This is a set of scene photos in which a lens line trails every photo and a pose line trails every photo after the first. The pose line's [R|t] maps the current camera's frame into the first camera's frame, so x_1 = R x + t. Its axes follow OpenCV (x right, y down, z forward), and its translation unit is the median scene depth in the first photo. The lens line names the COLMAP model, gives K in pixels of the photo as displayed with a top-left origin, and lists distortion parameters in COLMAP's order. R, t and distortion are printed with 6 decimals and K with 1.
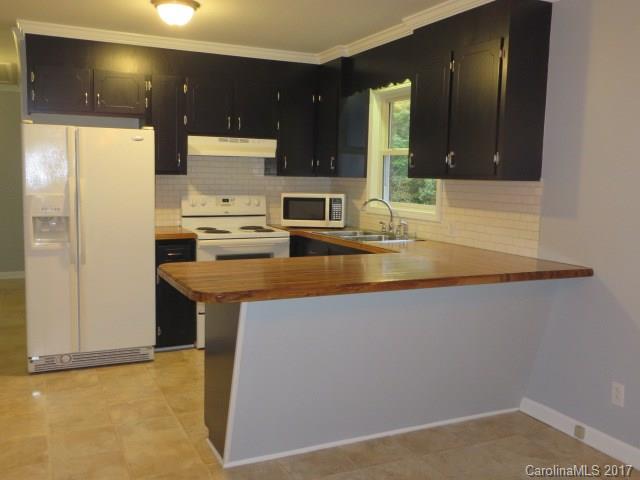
lens RADIAL K [[606.2, 0, 321.5], [0, 606.2, 239.7], [0, 0, 1]] dist [0.026120, 0.000000]
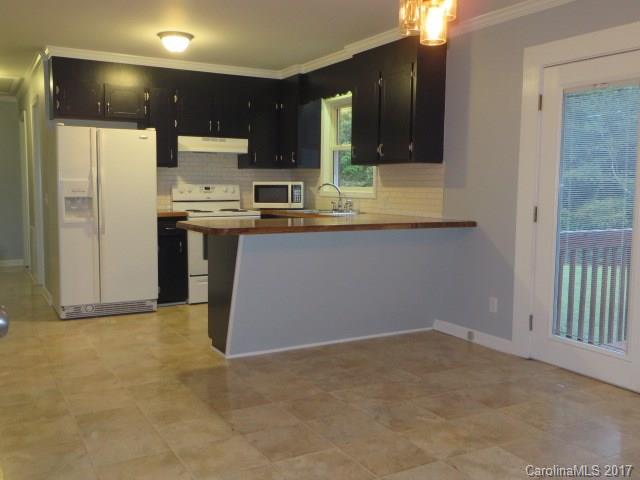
lens RADIAL K [[606.2, 0, 319.0], [0, 606.2, 239.5], [0, 0, 1]] dist [0.026120, 0.000000]
pose [[0.997411, -0.018836, 0.069395, -0.023235], [0.019940, 0.999685, -0.015258, 0.079279], [-0.069086, 0.016602, 0.997473, -0.316655]]
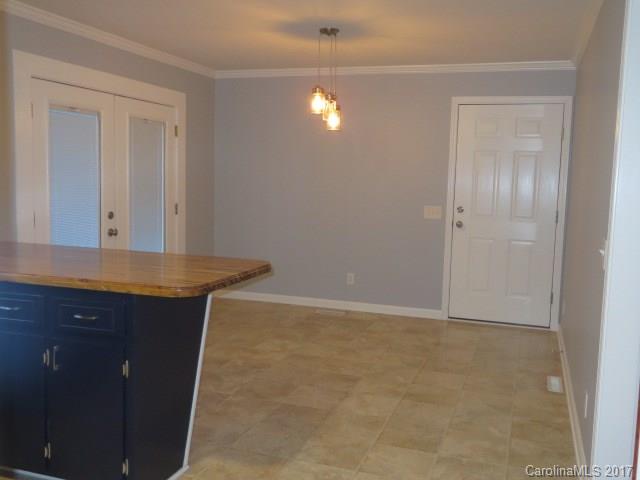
lens RADIAL K [[606.2, 0, 320.3], [0, 606.2, 239.4], [0, 0, 1]] dist [0.026120, 0.000000]
pose [[-0.699531, -0.116803, 0.704992, -0.715871], [0.035395, 0.979677, 0.197433, -0.139673], [-0.713726, 0.163063, -0.681180, 1.118849]]
